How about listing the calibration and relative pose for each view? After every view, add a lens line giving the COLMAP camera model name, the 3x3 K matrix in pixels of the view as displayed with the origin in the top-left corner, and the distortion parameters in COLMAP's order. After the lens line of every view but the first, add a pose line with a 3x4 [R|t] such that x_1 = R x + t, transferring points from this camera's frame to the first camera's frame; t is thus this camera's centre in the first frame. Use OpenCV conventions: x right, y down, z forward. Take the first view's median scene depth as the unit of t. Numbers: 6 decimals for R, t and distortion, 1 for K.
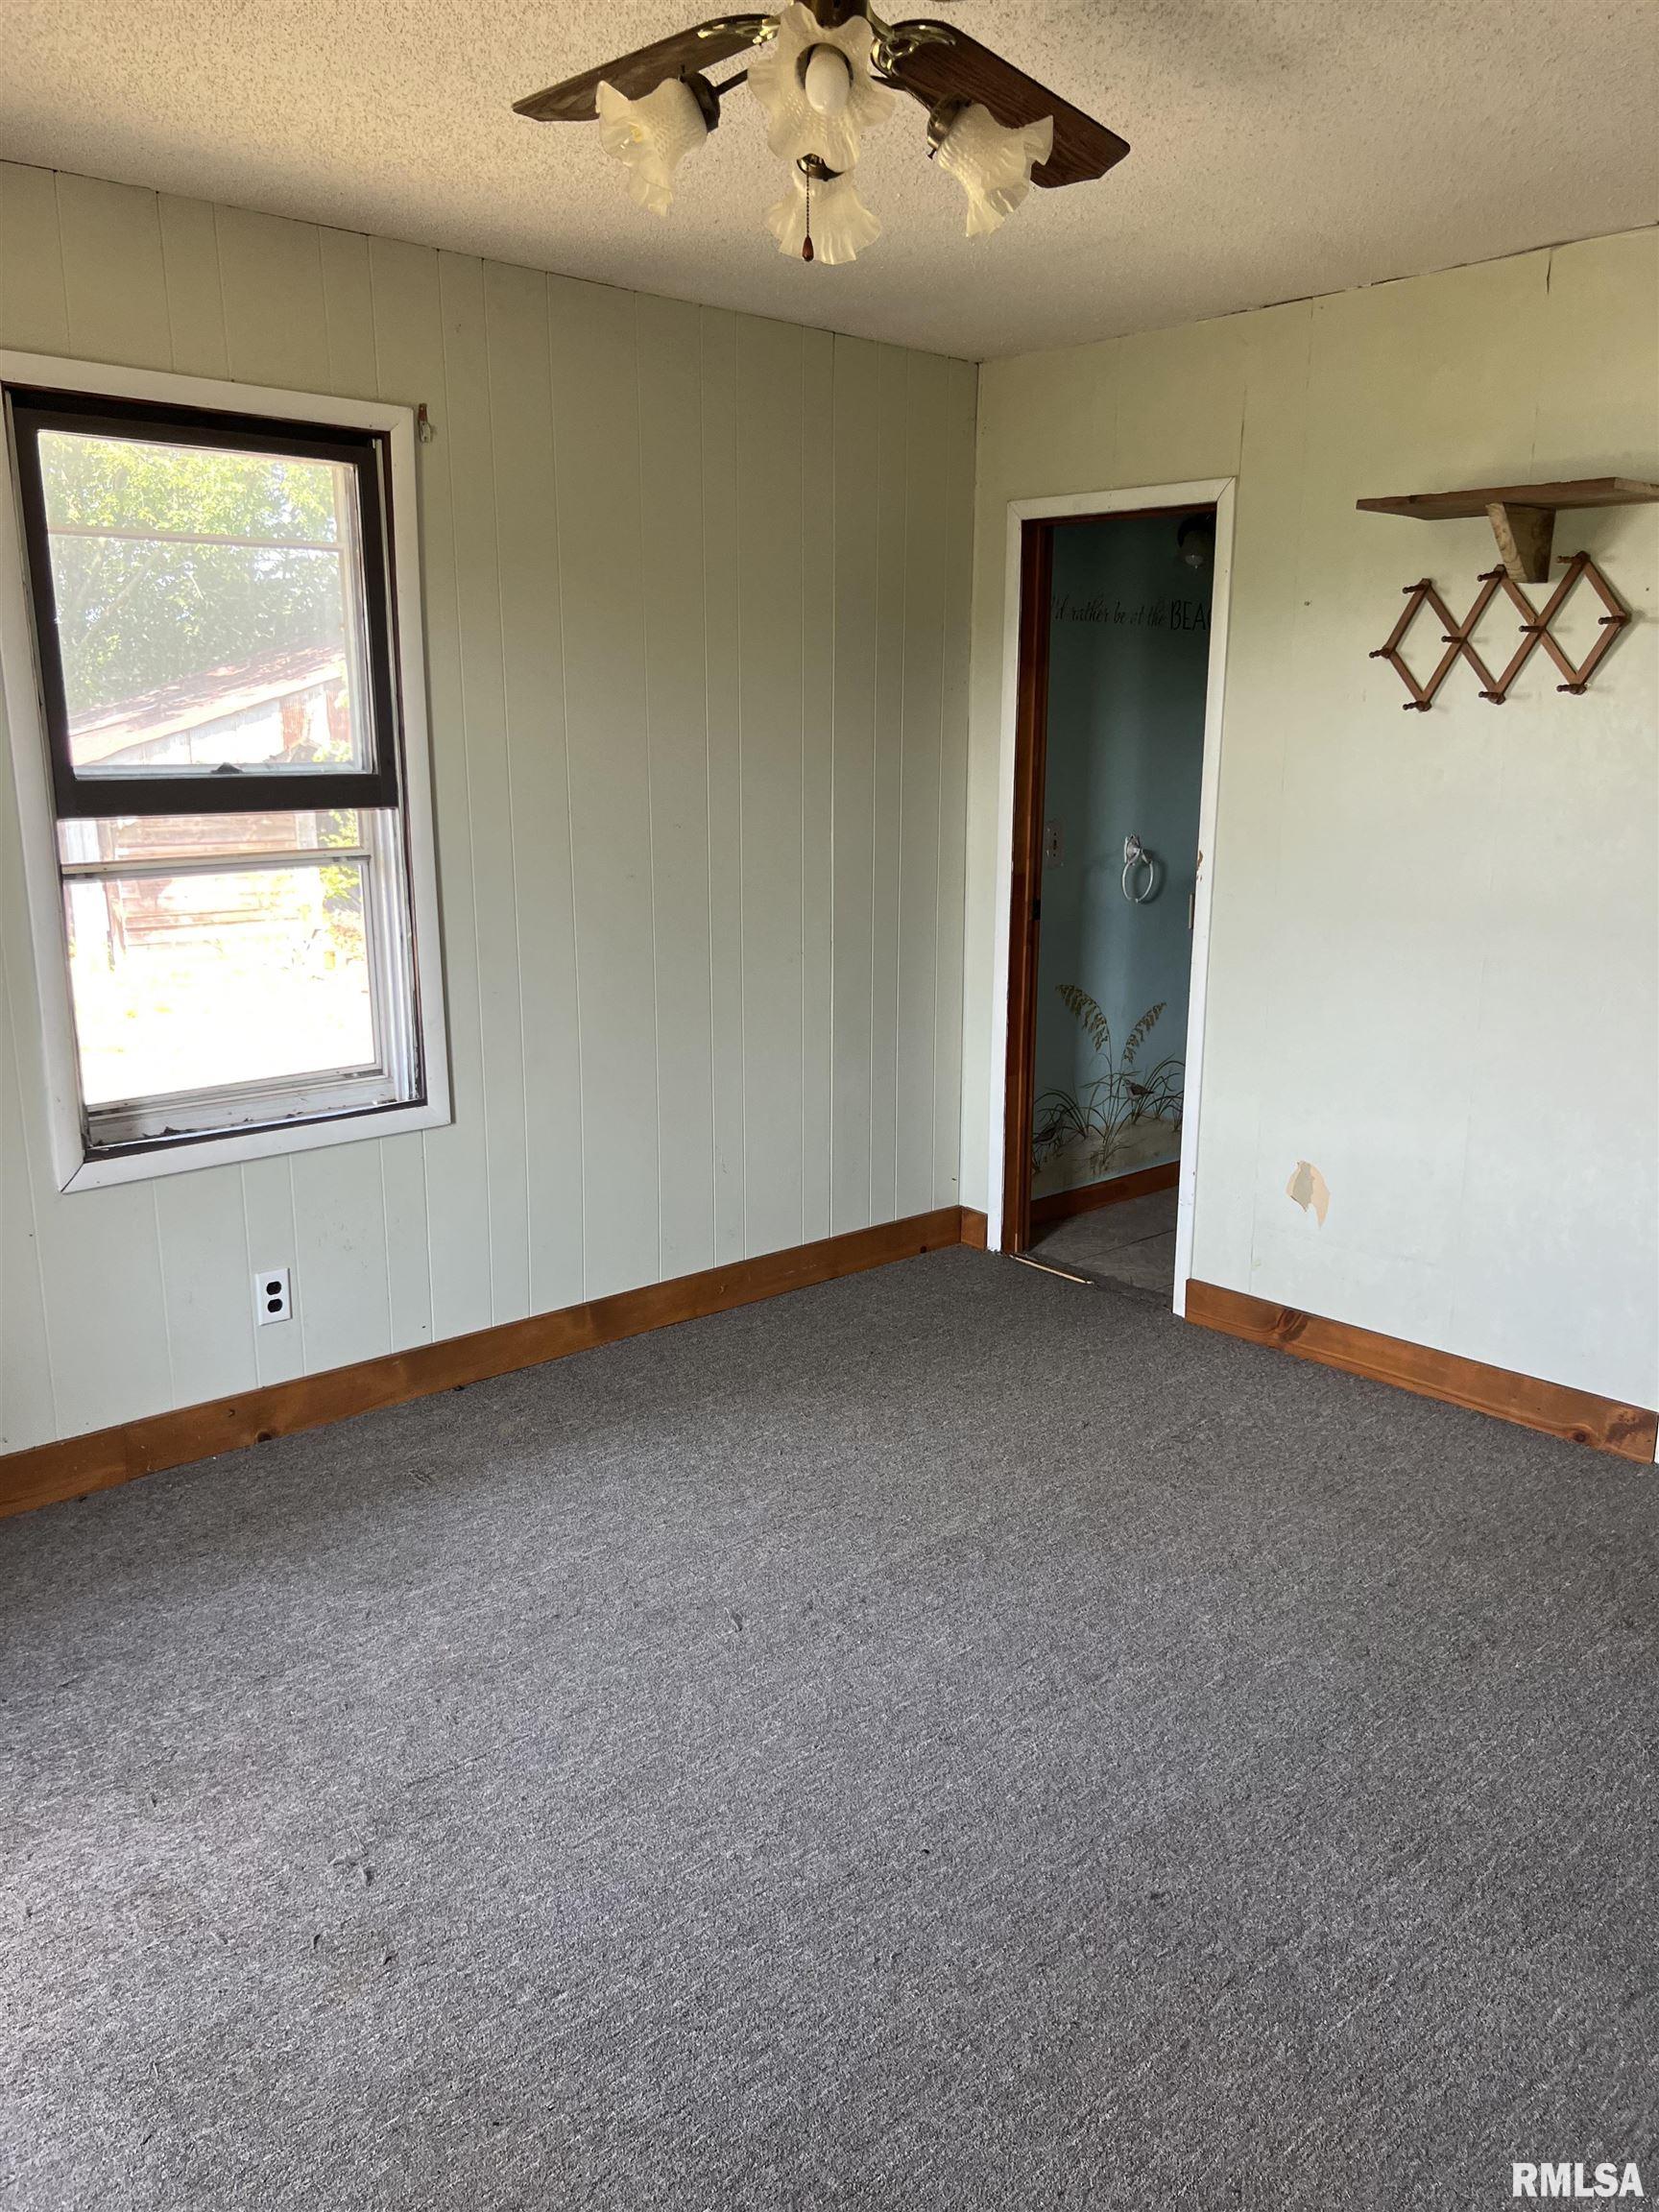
lens RADIAL K [[1634.7, 0, 829.5], [0, 1634.7, 1106.0], [0, 0, 1]] dist [0.029099, 0.000750]
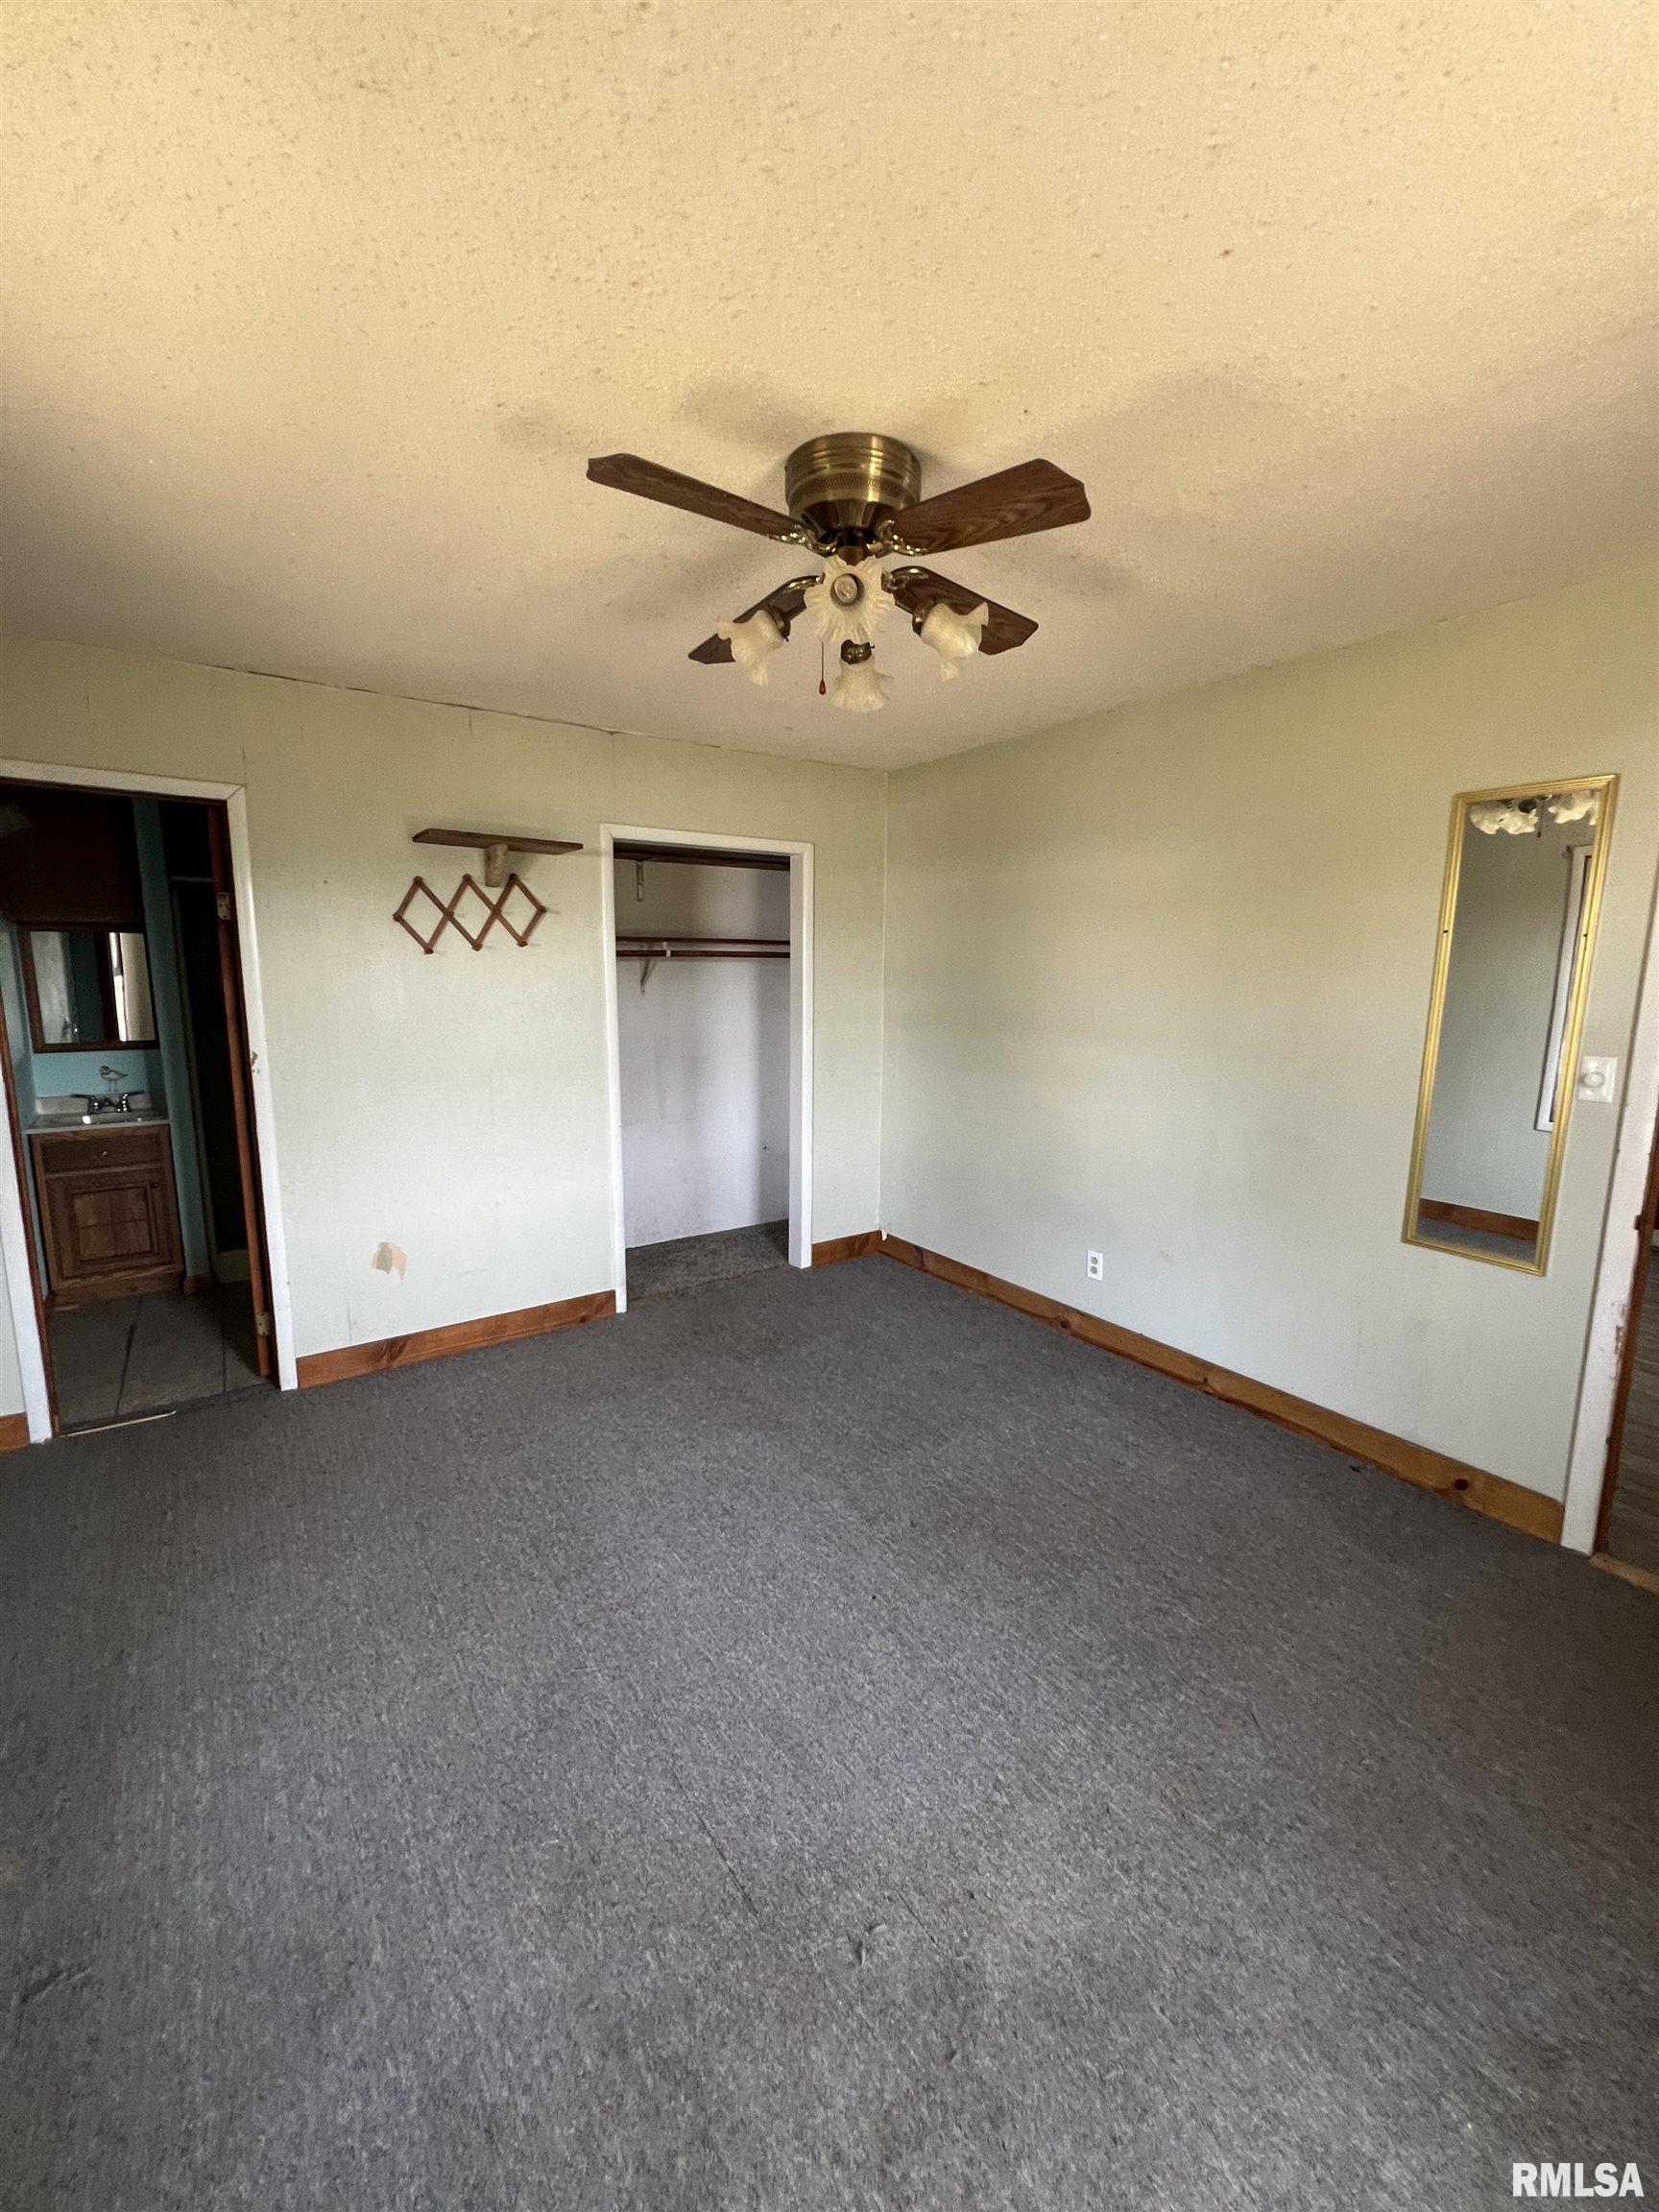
lens RADIAL K [[878.0, 0, 829.5], [0, 878.0, 1106.0], [0, 0, 1]] dist [0.002472, 0.000316]
pose [[0.136368, -0.165610, 0.976718, -0.488849], [0.216367, 0.967104, 0.133771, -0.123160], [-0.966742, 0.193087, 0.167714, 0.488368]]
